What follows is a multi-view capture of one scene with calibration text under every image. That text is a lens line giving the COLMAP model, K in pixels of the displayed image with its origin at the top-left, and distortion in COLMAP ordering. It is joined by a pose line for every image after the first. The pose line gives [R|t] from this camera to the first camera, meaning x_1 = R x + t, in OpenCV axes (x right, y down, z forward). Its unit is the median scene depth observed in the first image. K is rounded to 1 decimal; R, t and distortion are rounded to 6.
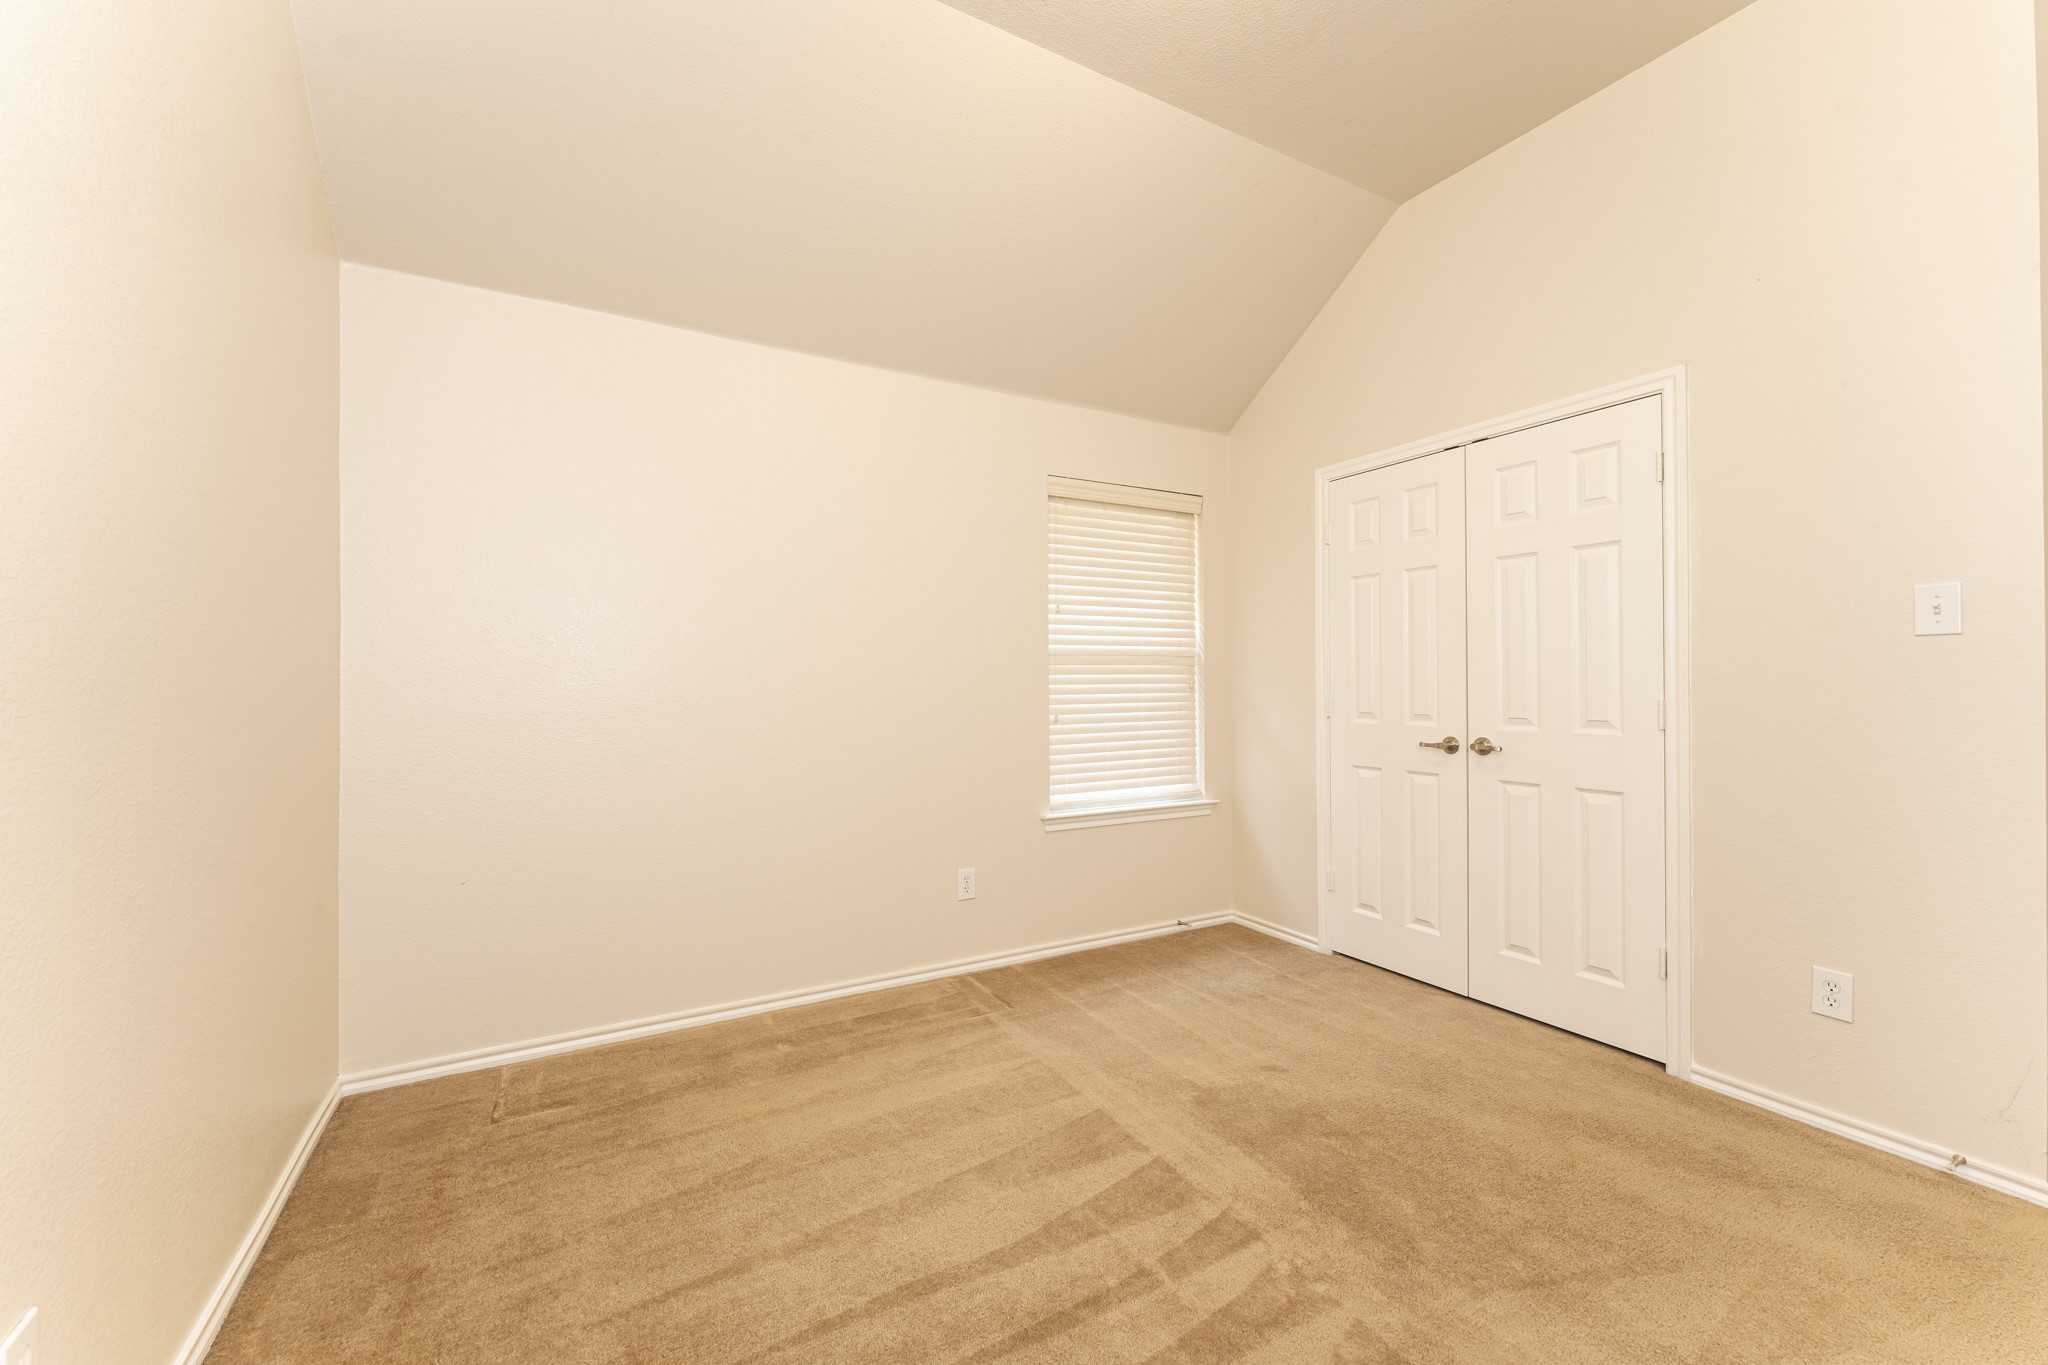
lens RADIAL K [[815.7, 0, 1021.0], [0, 815.7, 676.3], [0, 0, 1]] dist [-0.000399, -0.000202]
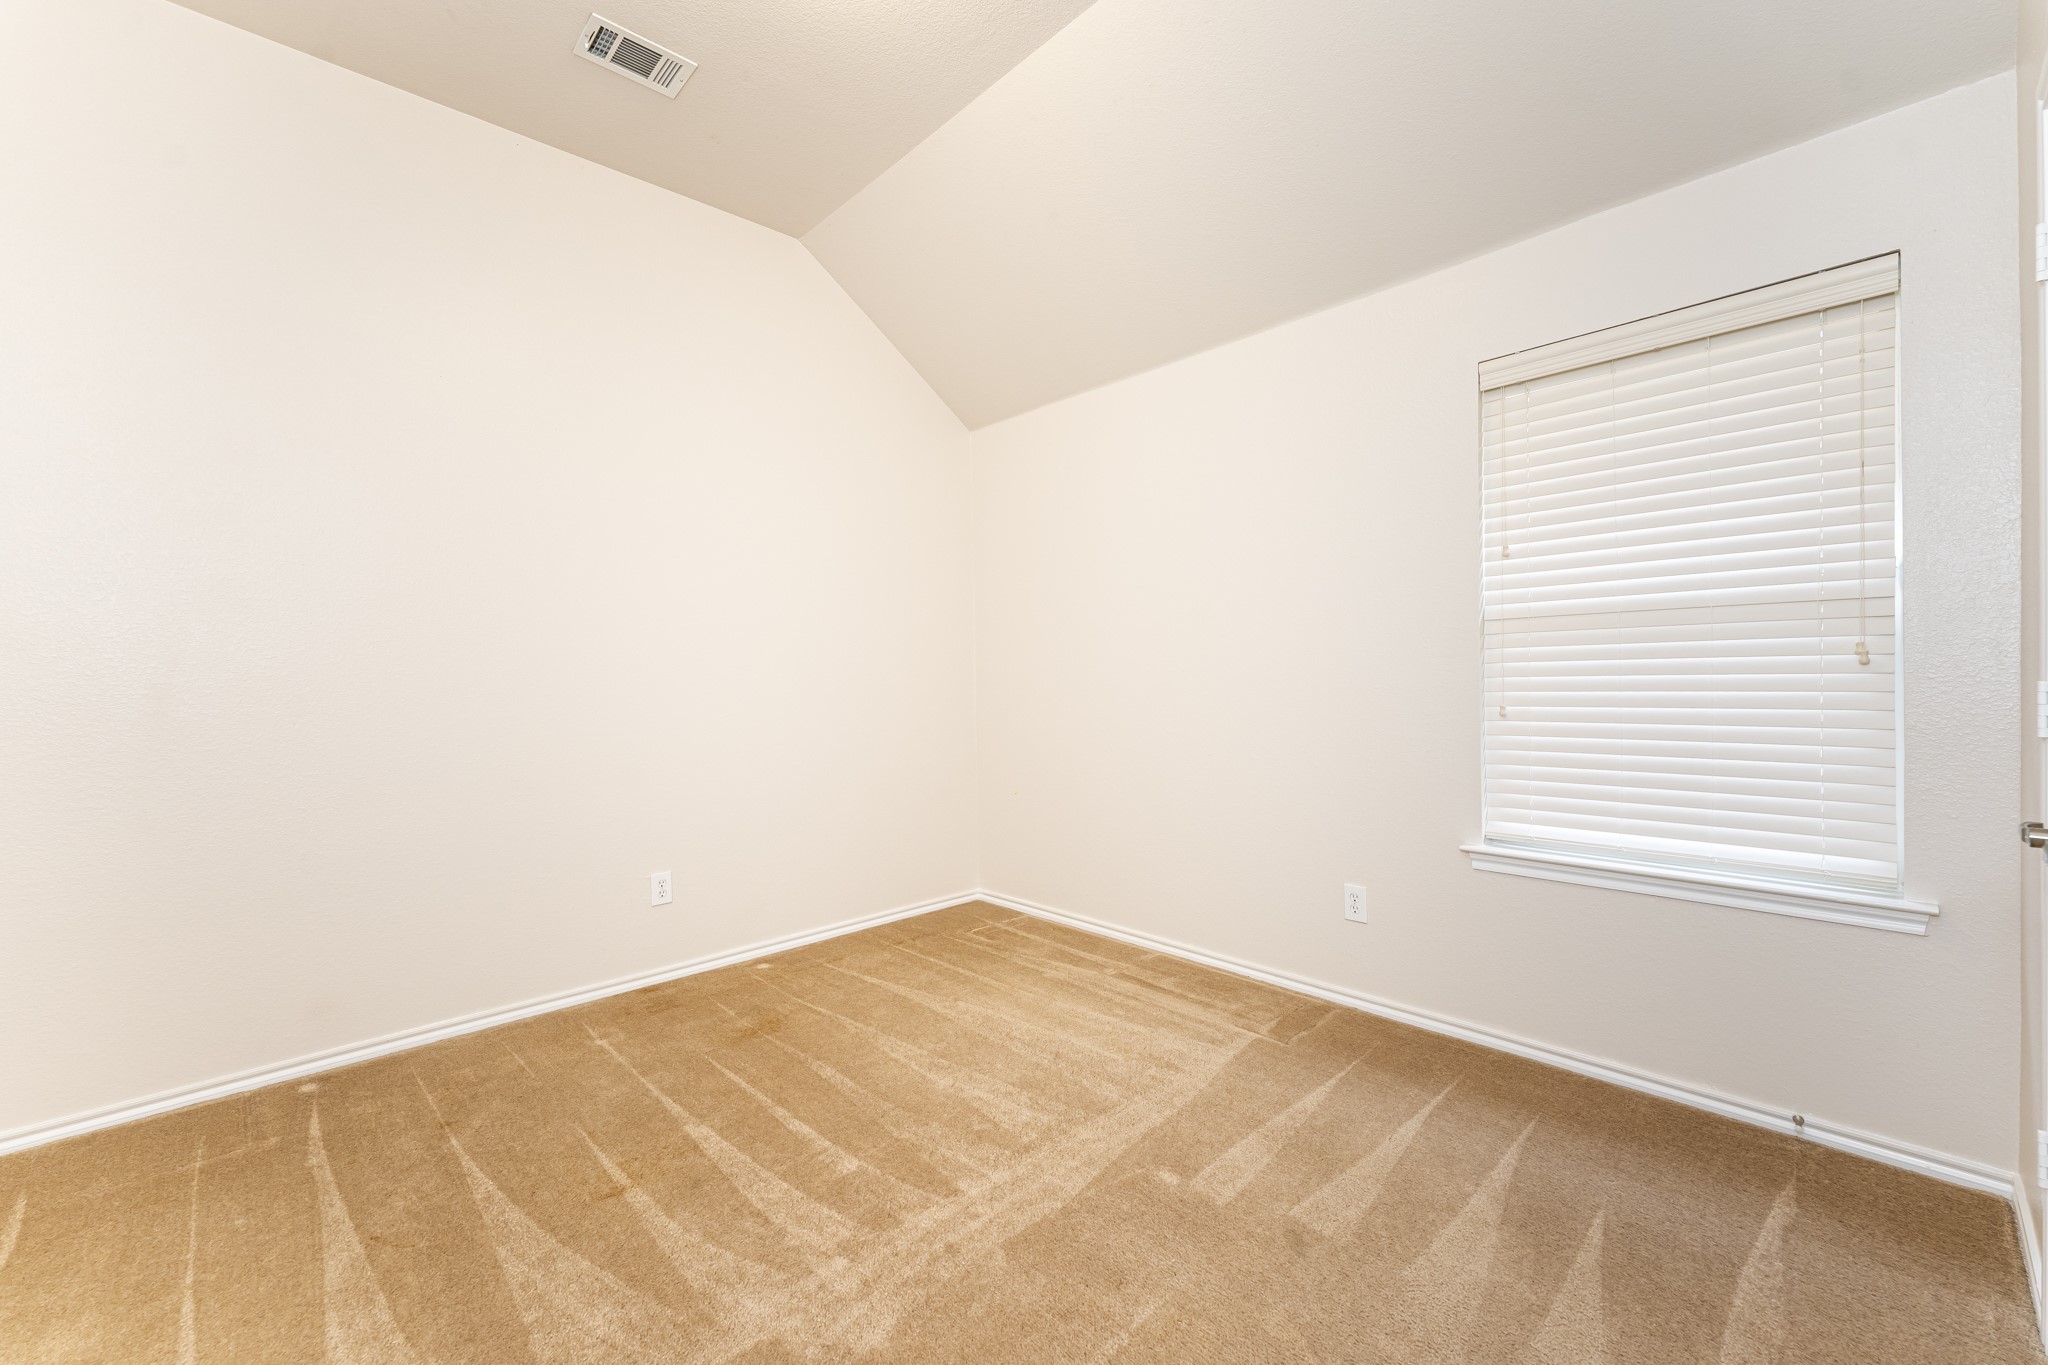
lens RADIAL K [[815.7, 0, 1021.4], [0, 815.7, 688.2], [0, 0, 1]] dist [-0.000399, -0.000202]
pose [[0.243530, 0.012936, -0.969807, 0.616115], [0.023385, 0.999542, 0.019205, 0.009333], [0.969611, -0.027356, 0.243116, 0.438980]]
